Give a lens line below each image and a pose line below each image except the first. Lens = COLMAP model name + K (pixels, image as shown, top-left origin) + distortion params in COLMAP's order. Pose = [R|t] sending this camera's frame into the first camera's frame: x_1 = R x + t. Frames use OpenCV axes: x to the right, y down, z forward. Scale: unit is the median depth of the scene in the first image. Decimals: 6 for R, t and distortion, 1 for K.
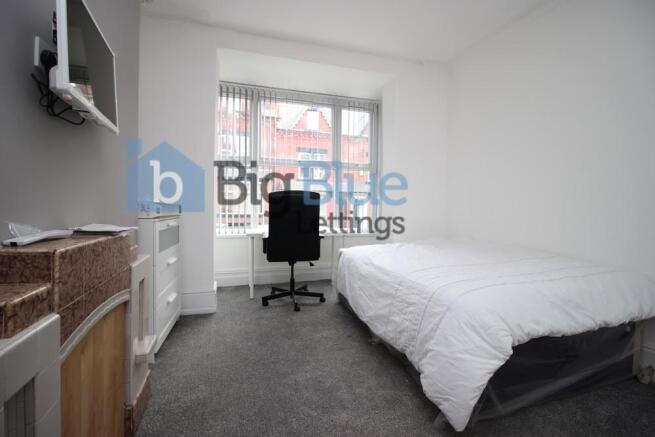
lens RADIAL K [[334.1, 0, 327.2], [0, 334.1, 208.7], [0, 0, 1]] dist [0.000004, -0.000174]
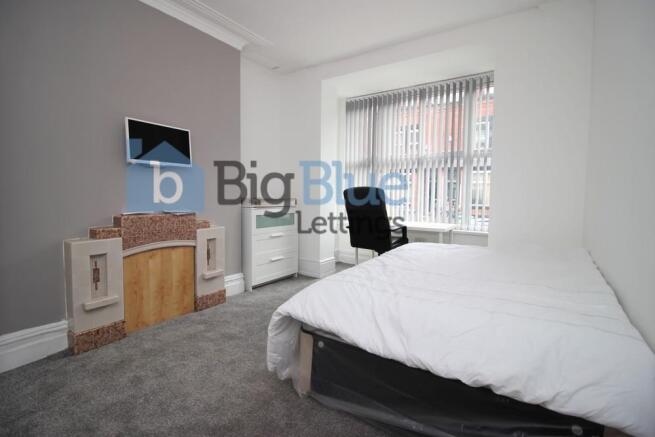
lens RADIAL K [[309.8, 0, 327.5], [0, 309.8, 218.5], [0, 0, 1]] dist [-0.001085, -0.000185]
pose [[0.612623, 0.049094, -0.788849, 0.650857], [-0.002315, 0.998176, 0.060323, -0.006567], [0.790372, -0.035129, 0.611619, 0.234239]]
